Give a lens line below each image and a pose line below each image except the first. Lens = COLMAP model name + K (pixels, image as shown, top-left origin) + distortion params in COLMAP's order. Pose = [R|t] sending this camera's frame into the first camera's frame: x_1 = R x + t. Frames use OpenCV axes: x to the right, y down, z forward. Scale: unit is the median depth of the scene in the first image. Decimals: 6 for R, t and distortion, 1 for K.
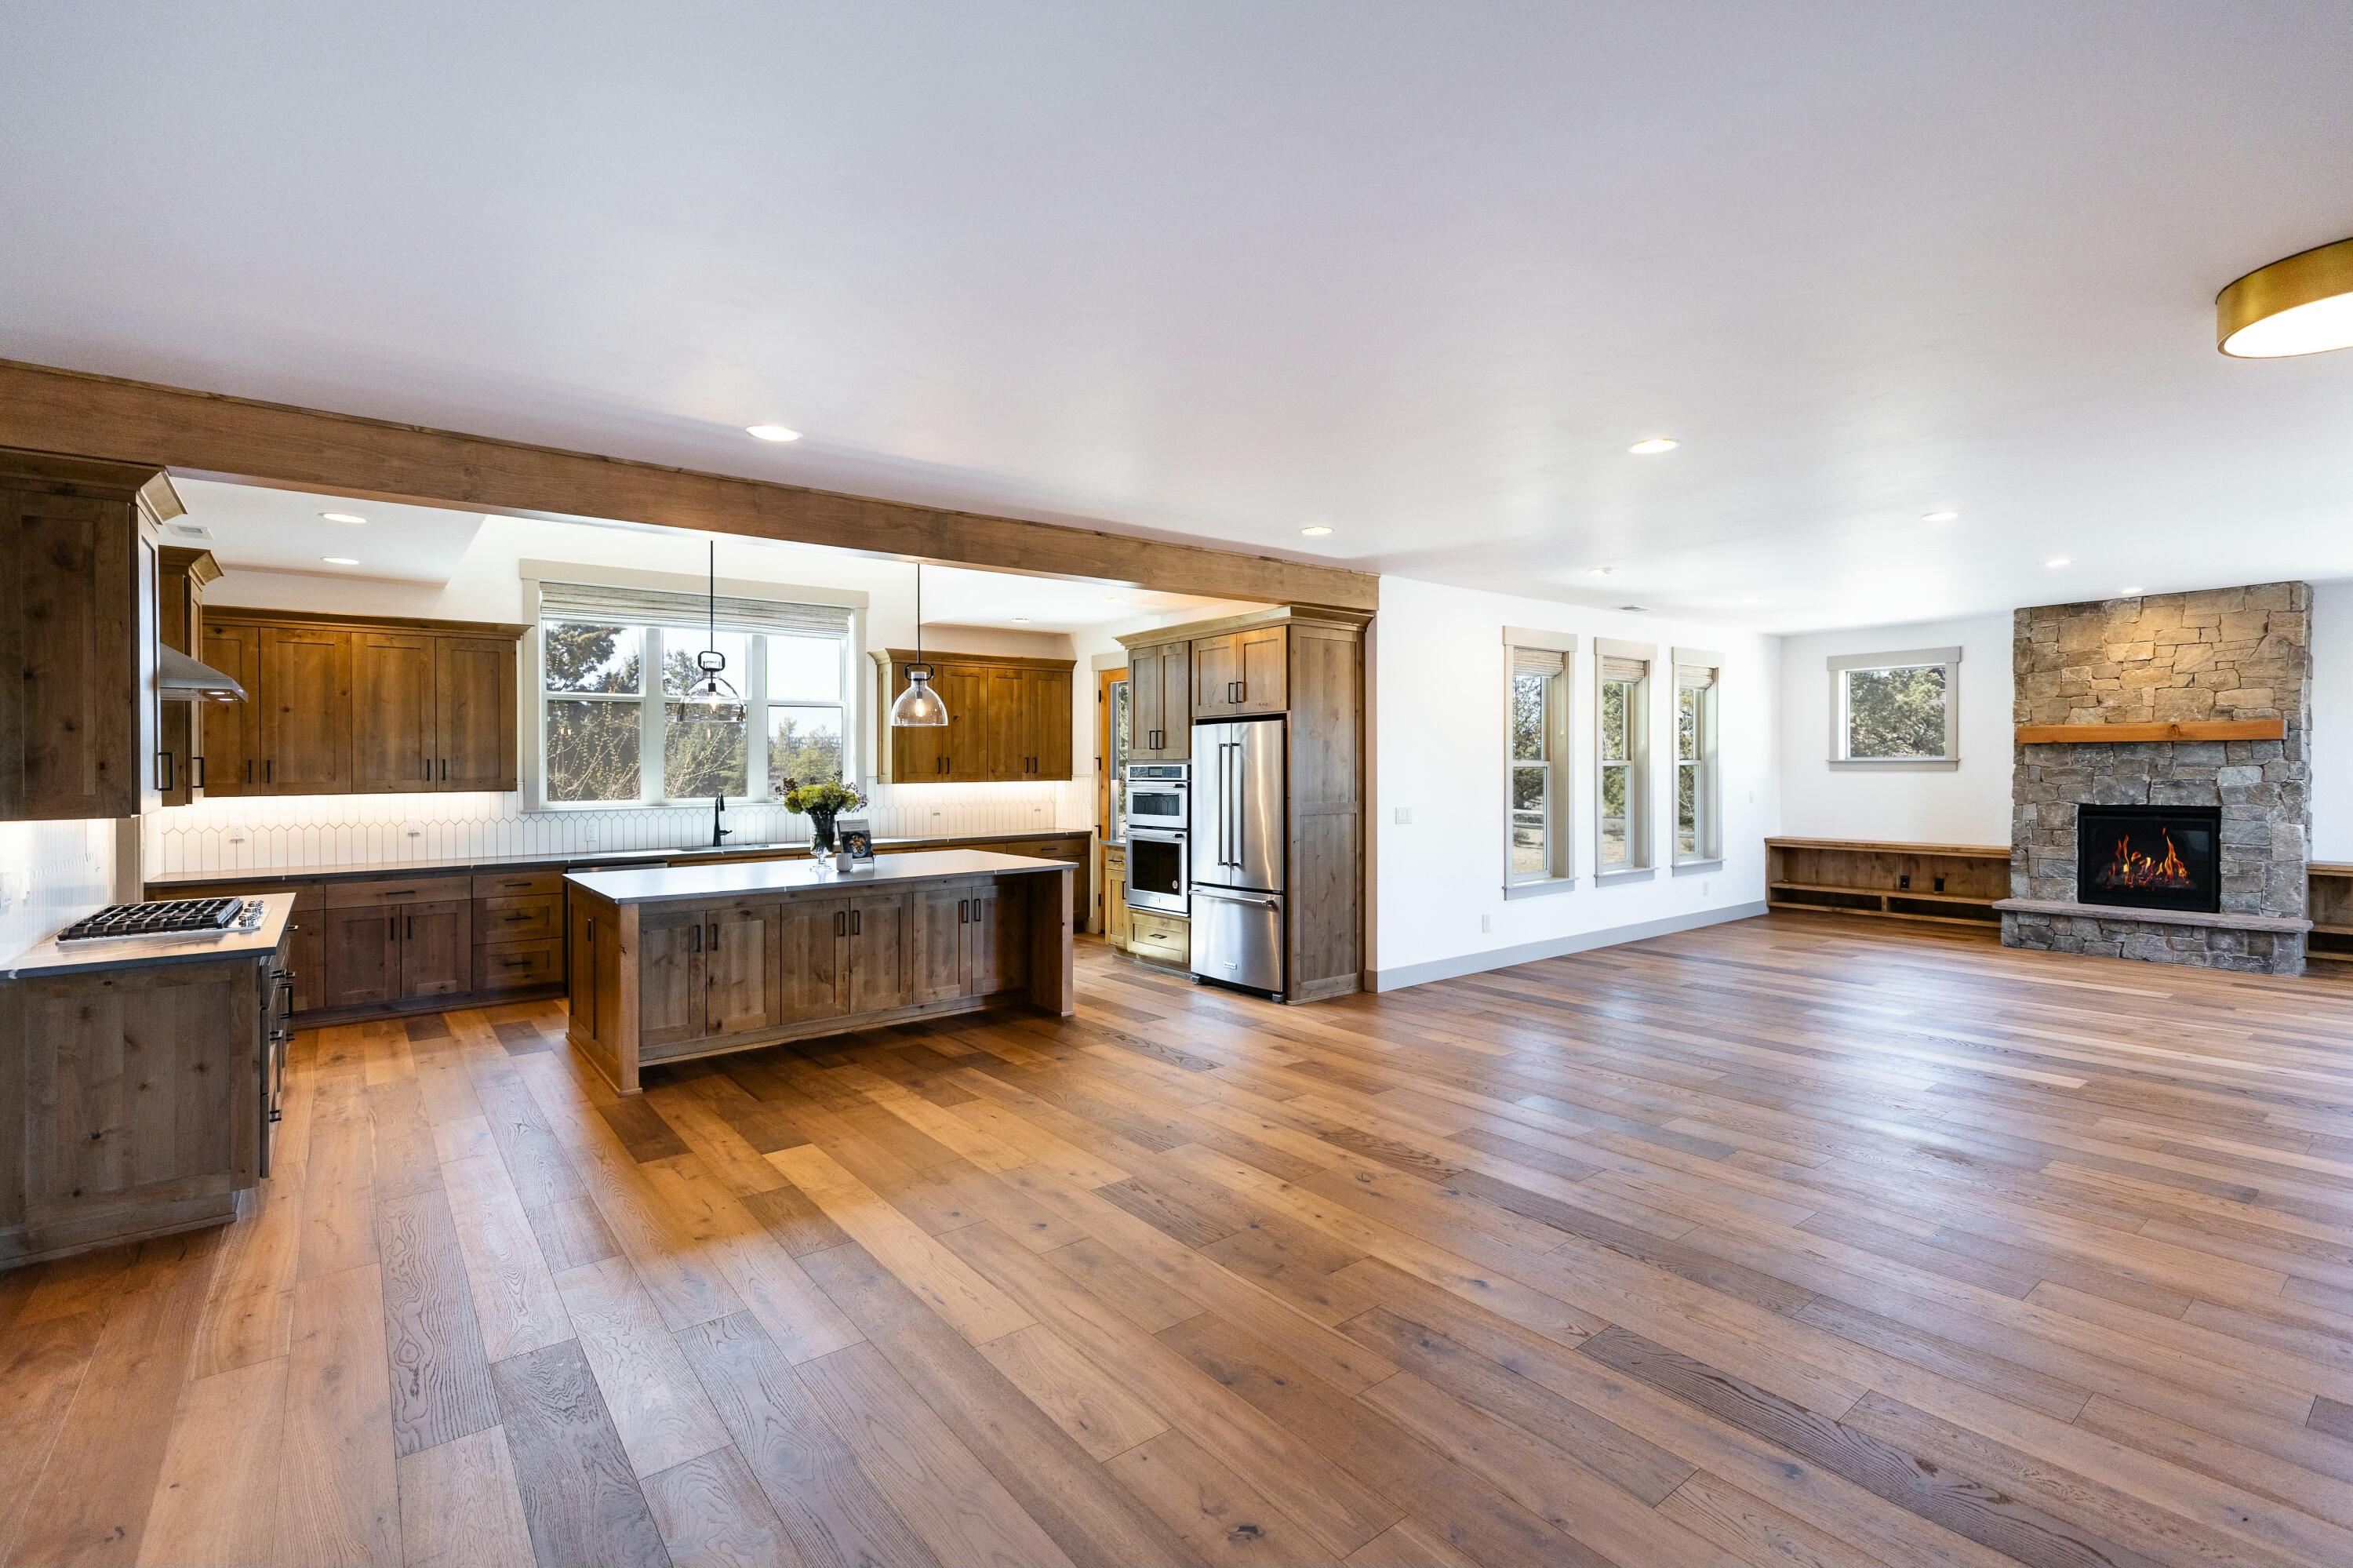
lens RADIAL K [[1064.6, 0, 1169.7], [0, 1064.6, 780.4], [0, 0, 1]] dist [0.004485, 0.000356]
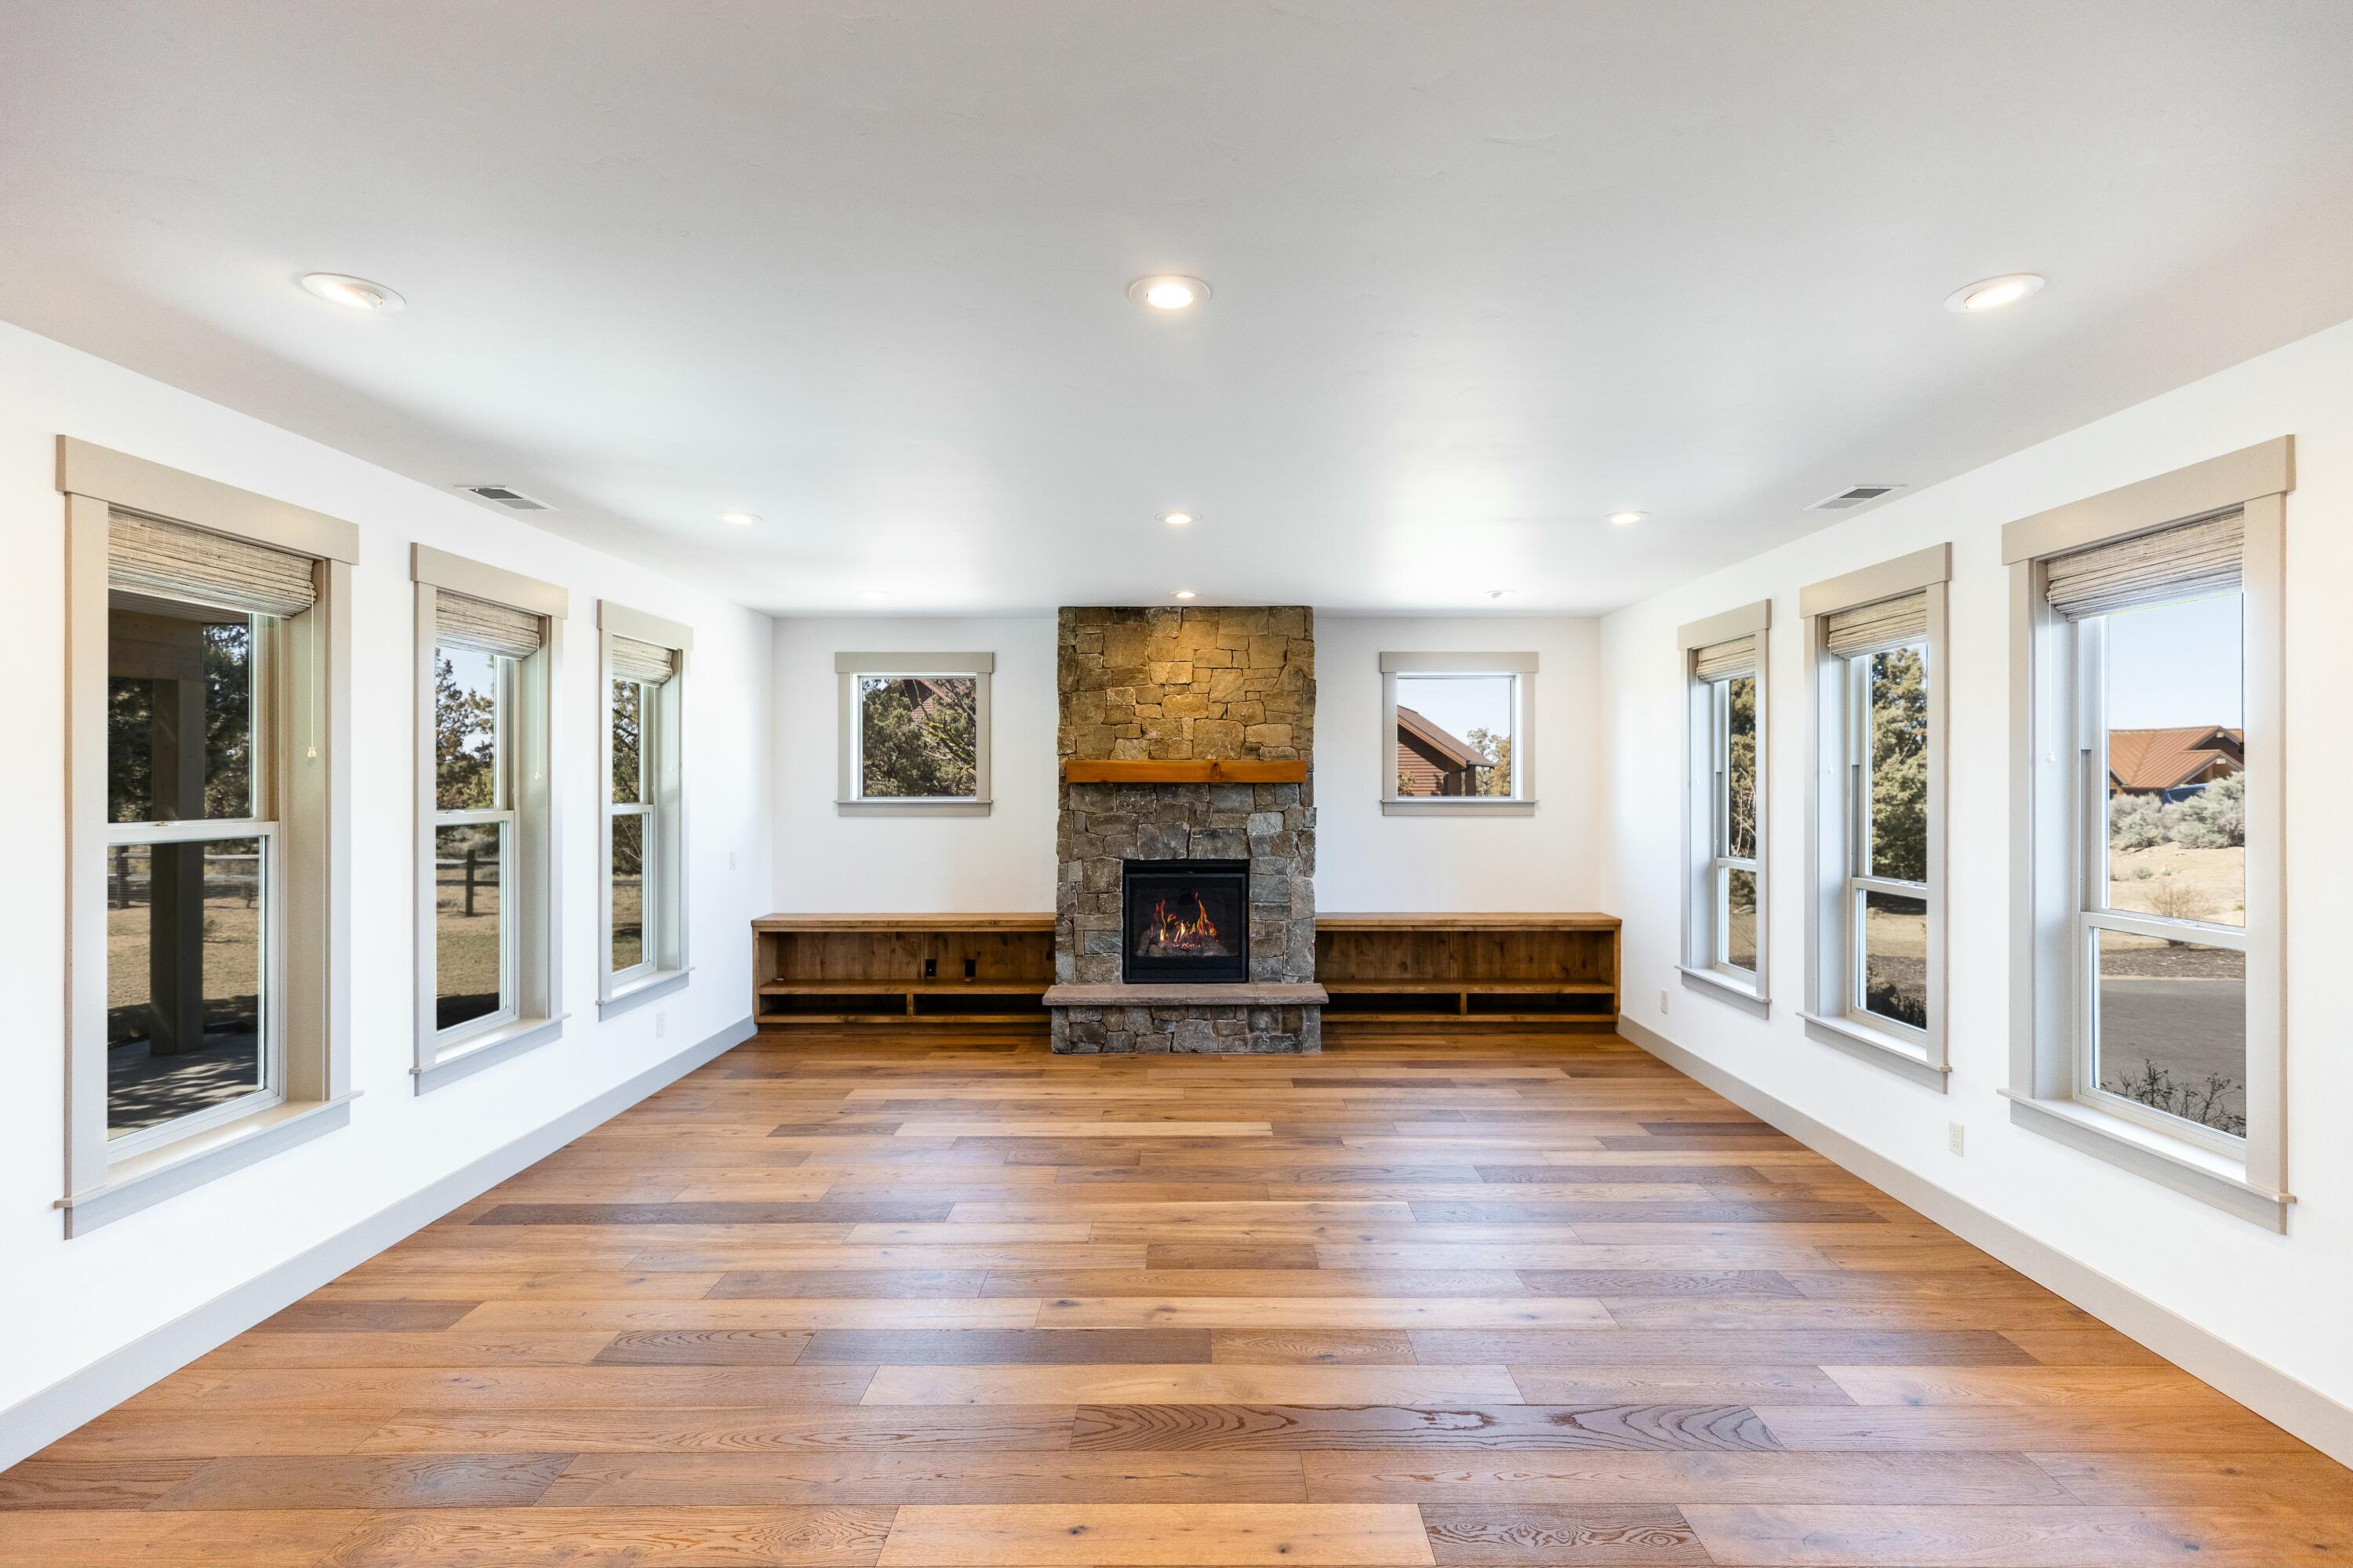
lens RADIAL K [[1064.6, 0, 1169.7], [0, 1064.6, 780.4], [0, 0, 1]] dist [0.004485, 0.000356]
pose [[0.619776, 0.006407, 0.784753, 0.251725], [0.007160, 0.999879, -0.013819, -0.025984], [-0.784746, 0.014184, 0.619655, 0.485384]]
